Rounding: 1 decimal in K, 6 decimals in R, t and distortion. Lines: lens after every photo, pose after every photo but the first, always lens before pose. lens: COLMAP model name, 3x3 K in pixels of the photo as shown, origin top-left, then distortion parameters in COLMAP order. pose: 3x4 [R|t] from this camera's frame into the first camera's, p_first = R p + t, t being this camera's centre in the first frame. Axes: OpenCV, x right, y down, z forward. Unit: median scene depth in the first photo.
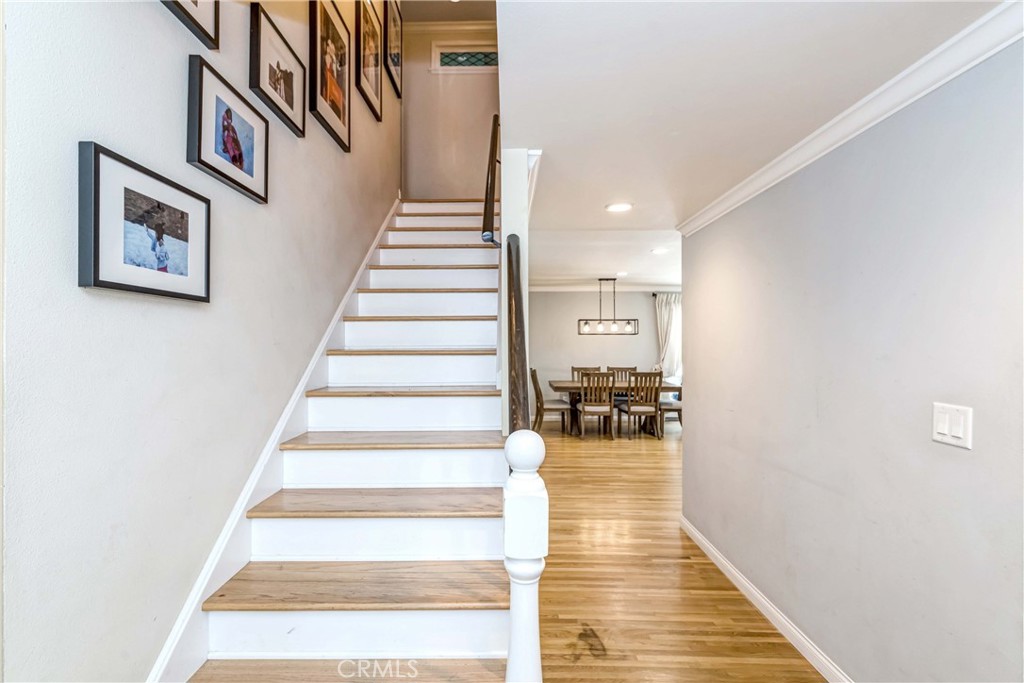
lens RADIAL K [[470.4, 0, 512.2], [0, 470.4, 344.5], [0, 0, 1]] dist [-0.006203, -0.001097]
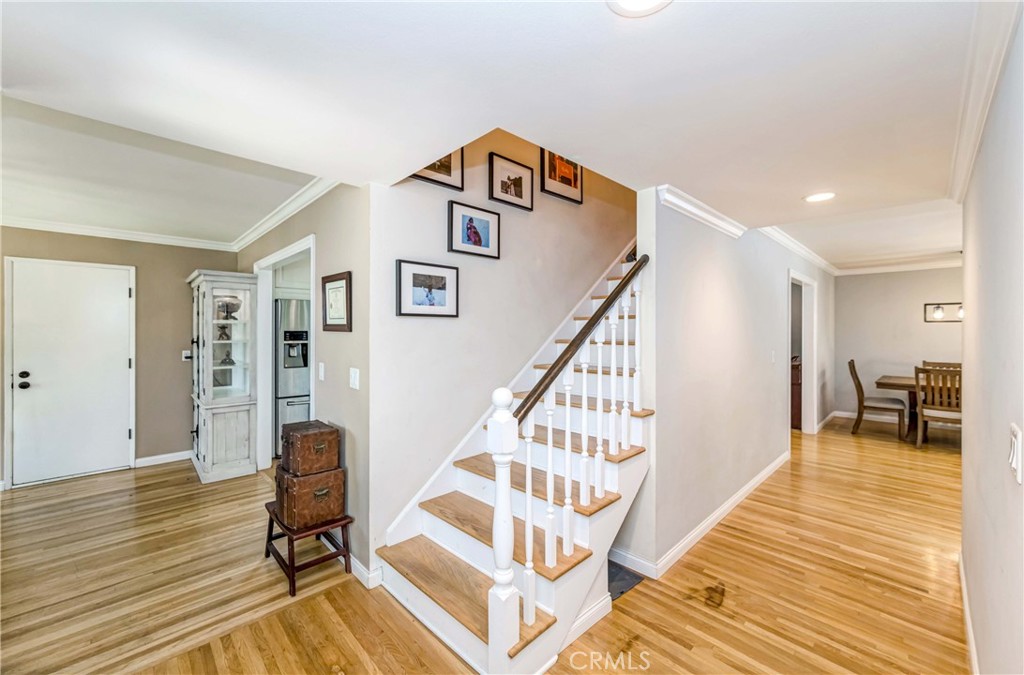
lens RADIAL K [[407.6, 0, 515.1], [0, 407.6, 332.3], [0, 0, 1]] dist [0.003636, -0.000053]
pose [[0.709454, -0.000598, -0.704752, 0.488863], [0.001140, 0.999999, 0.000299, -0.015524], [0.704751, -0.001016, 0.709454, -0.055858]]
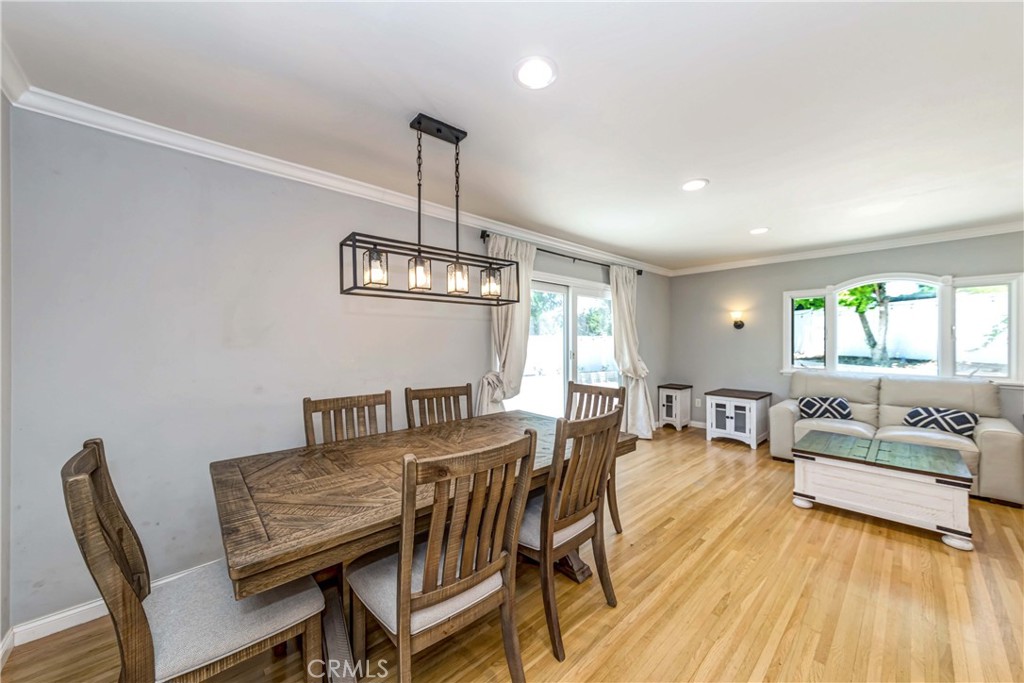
lens RADIAL K [[367.6, 0, 504.6], [0, 367.6, 344.4], [0, 0, 1]] dist [-0.009666, -0.000202]
pose [[0.745494, -0.002072, 0.666509, 0.237317], [0.002766, 0.999996, 0.000015, 0.037541], [-0.666506, 0.001833, 0.745497, 2.783305]]
